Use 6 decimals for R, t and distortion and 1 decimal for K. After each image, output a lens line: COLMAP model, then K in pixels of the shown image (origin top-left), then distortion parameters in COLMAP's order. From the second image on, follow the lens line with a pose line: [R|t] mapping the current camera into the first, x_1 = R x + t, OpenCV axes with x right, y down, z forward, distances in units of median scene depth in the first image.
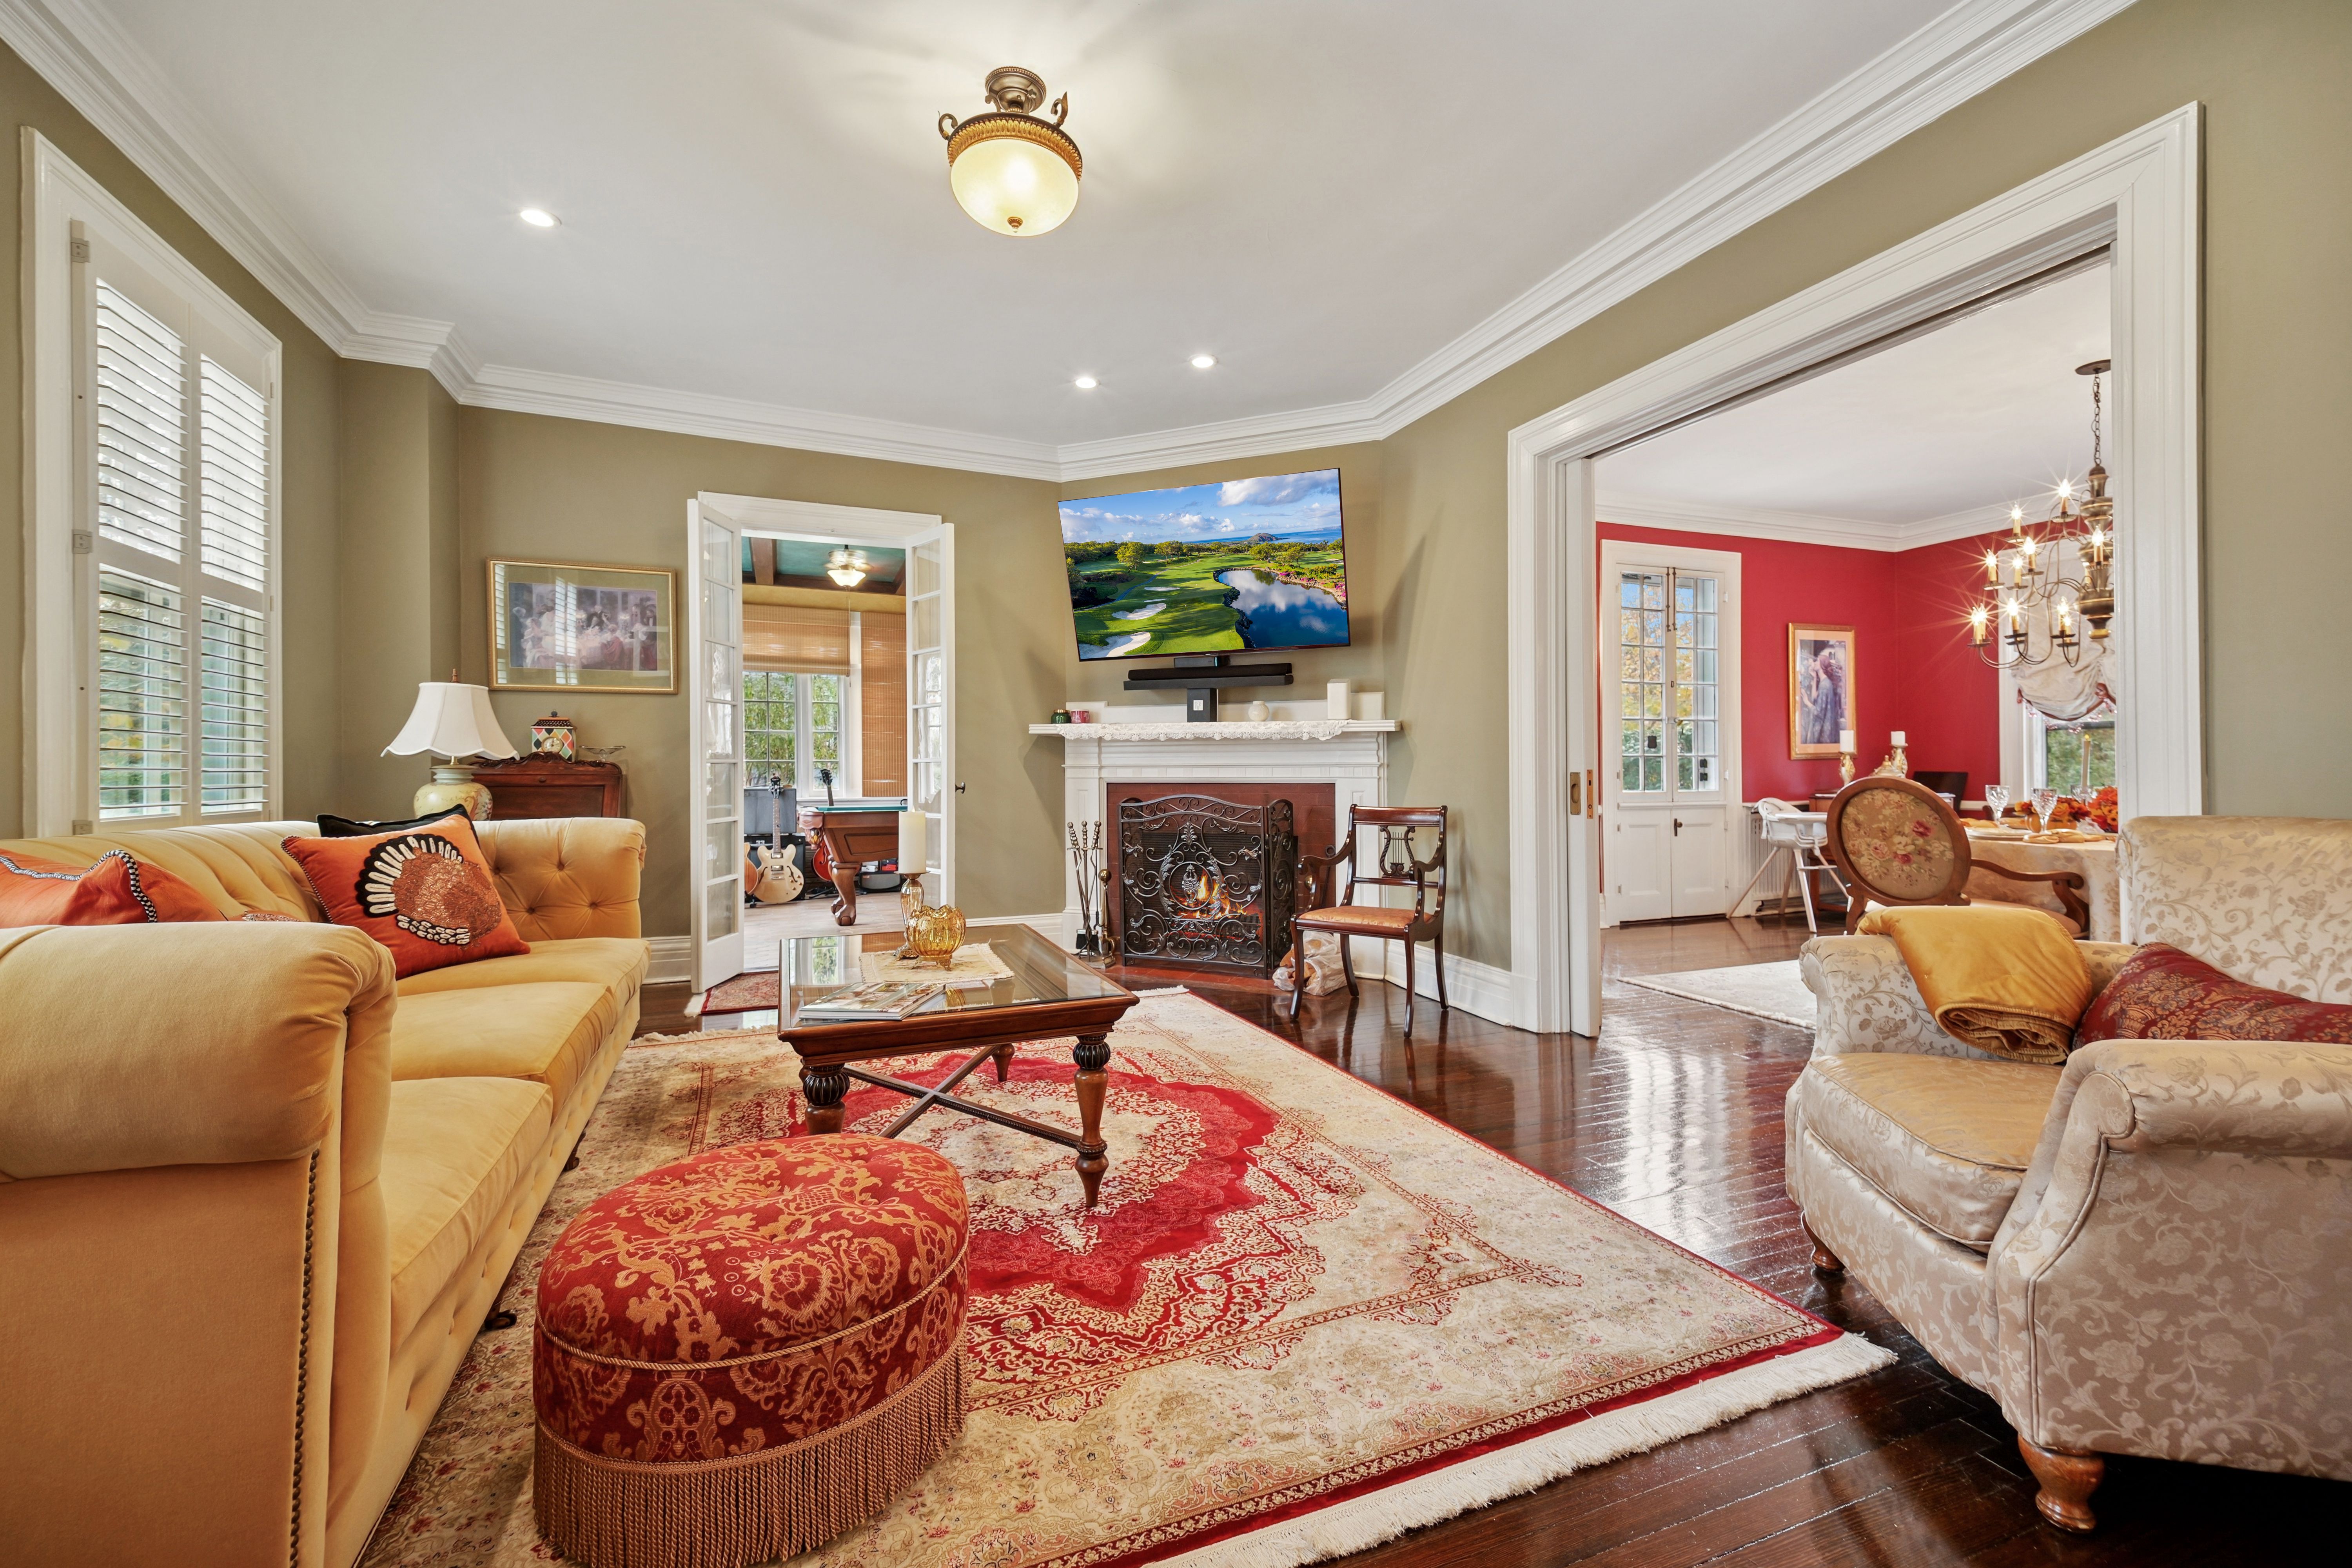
lens RADIAL K [[993.9, 0, 1191.9], [0, 993.9, 768.3], [0, 0, 1]] dist [0.070009, -0.048634]
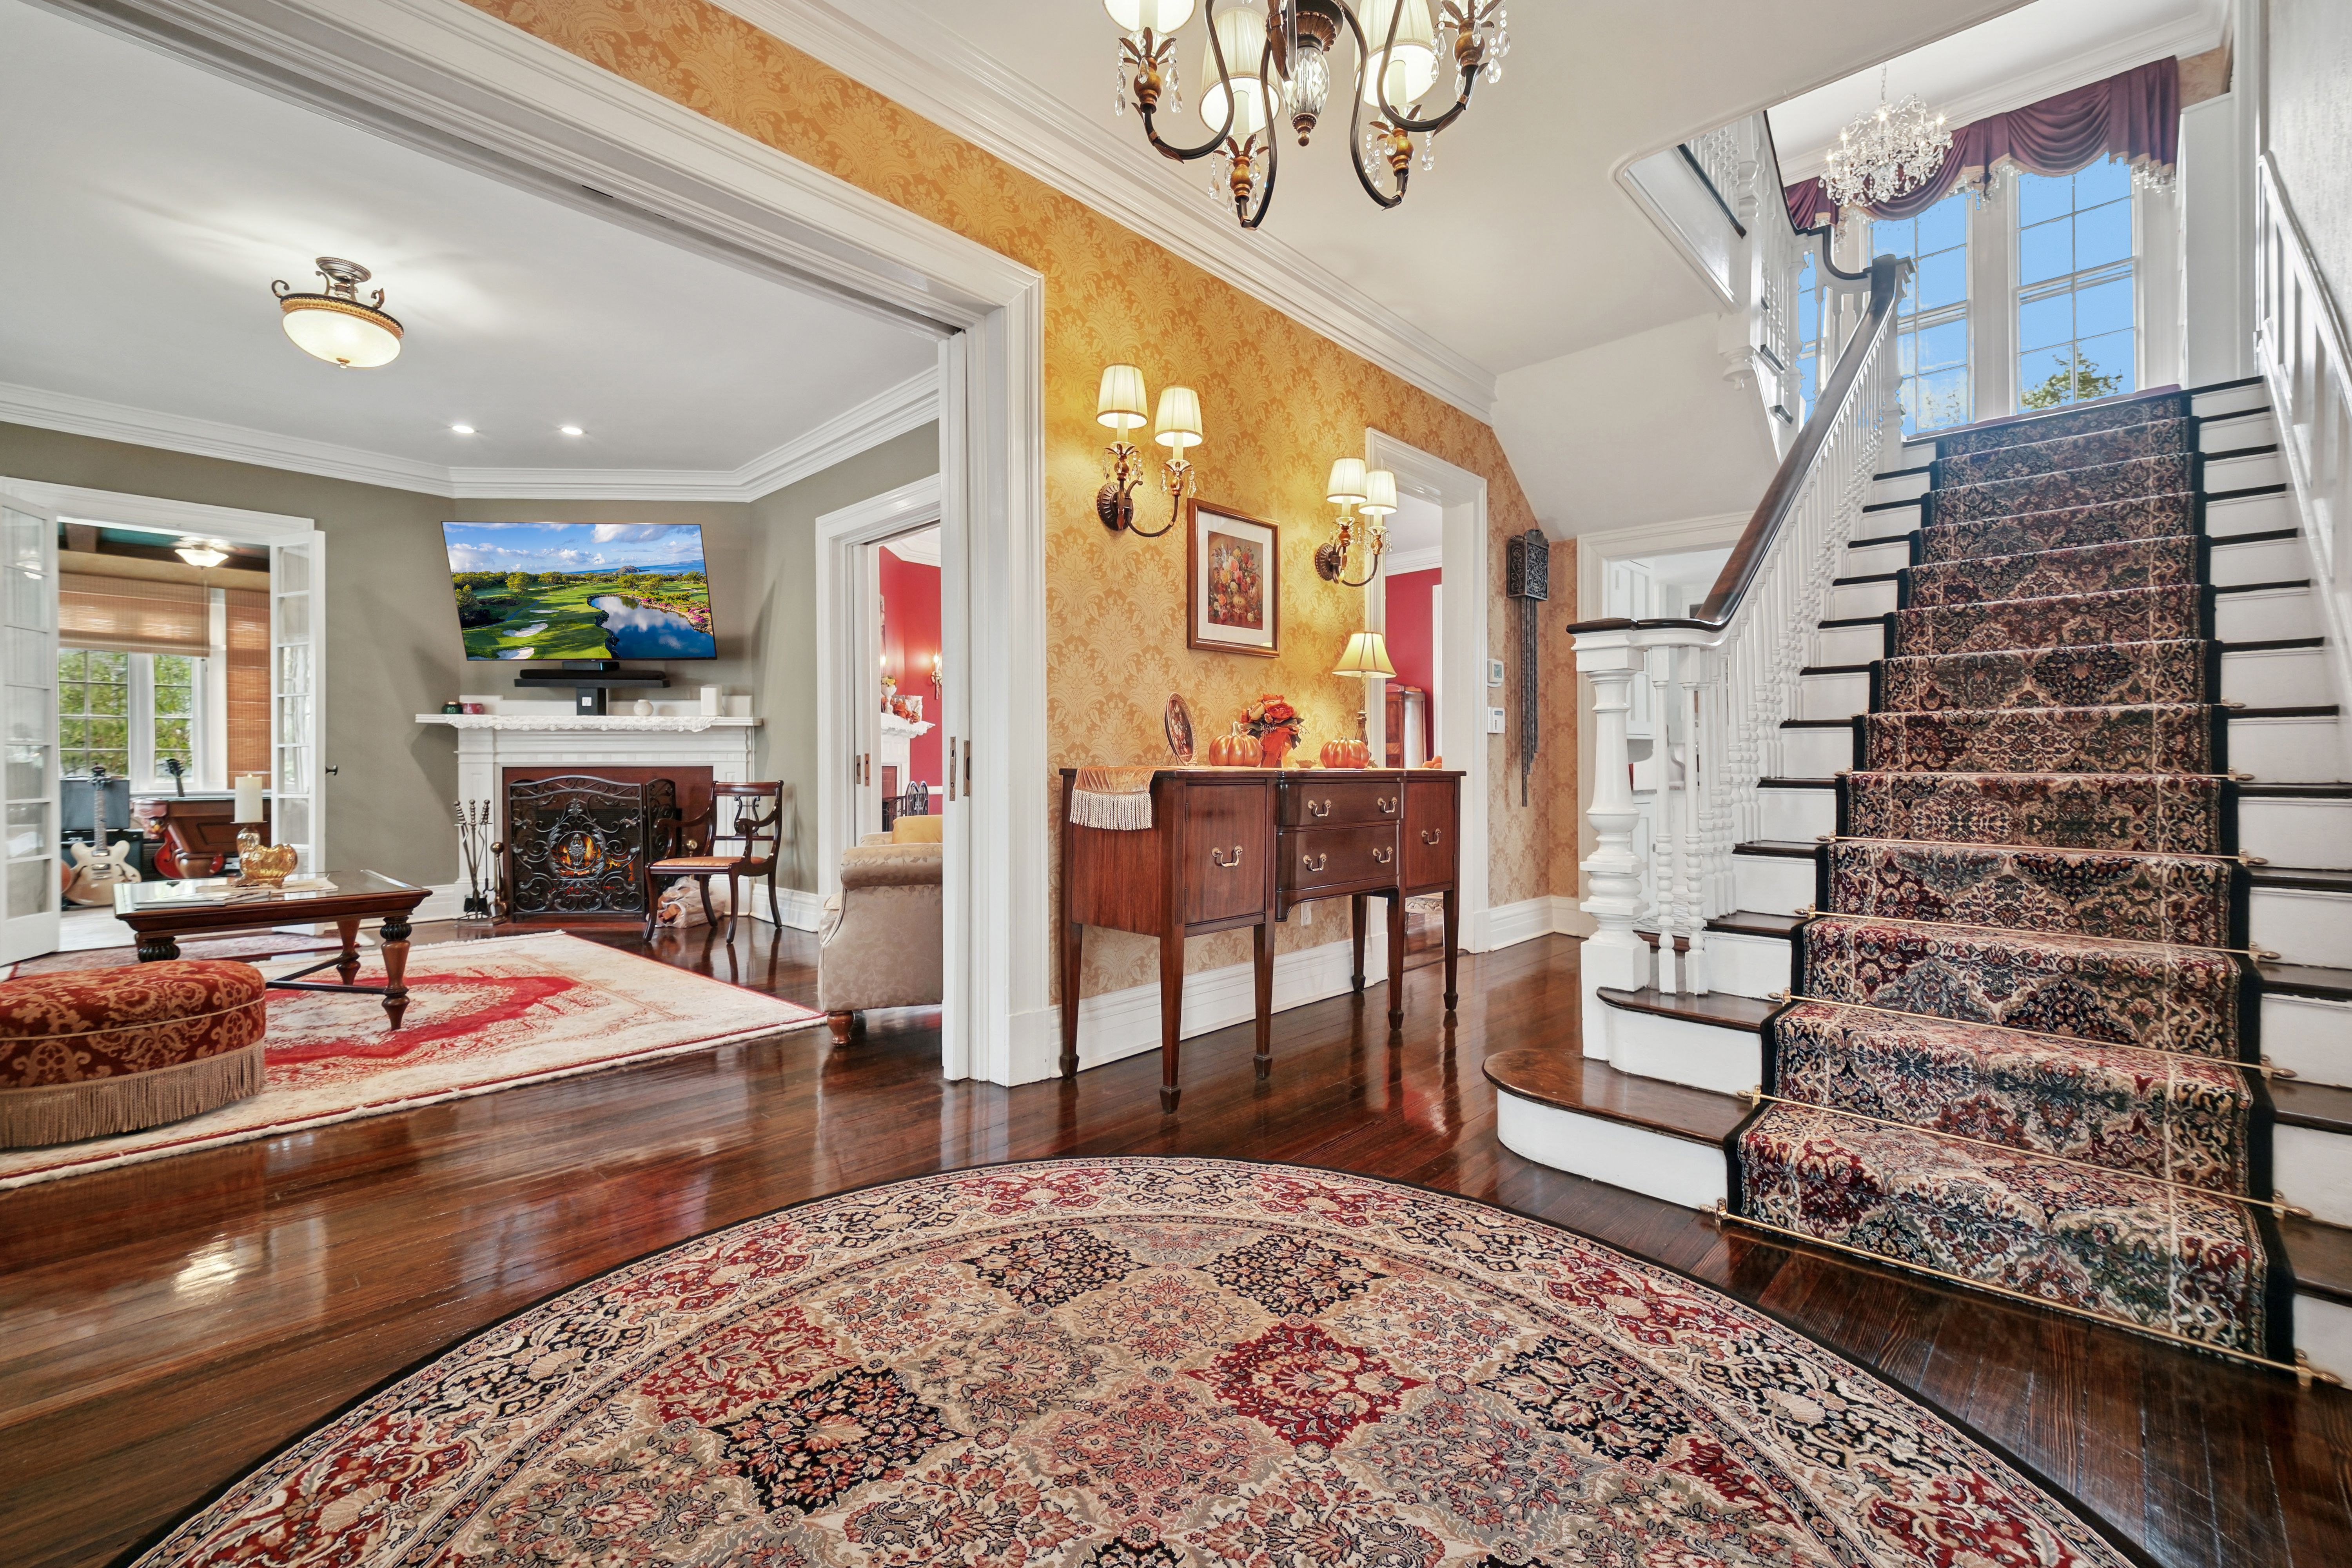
lens RADIAL K [[991.3, 0, 1175.1], [0, 991.3, 765.7], [0, 0, 1]] dist [0.036795, -0.009136]
pose [[0.911988, 0.000341, 0.410217, 0.161319], [0.000564, 0.999998, -0.002085, 0.017679], [-0.410217, 0.002133, 0.911986, -0.410906]]
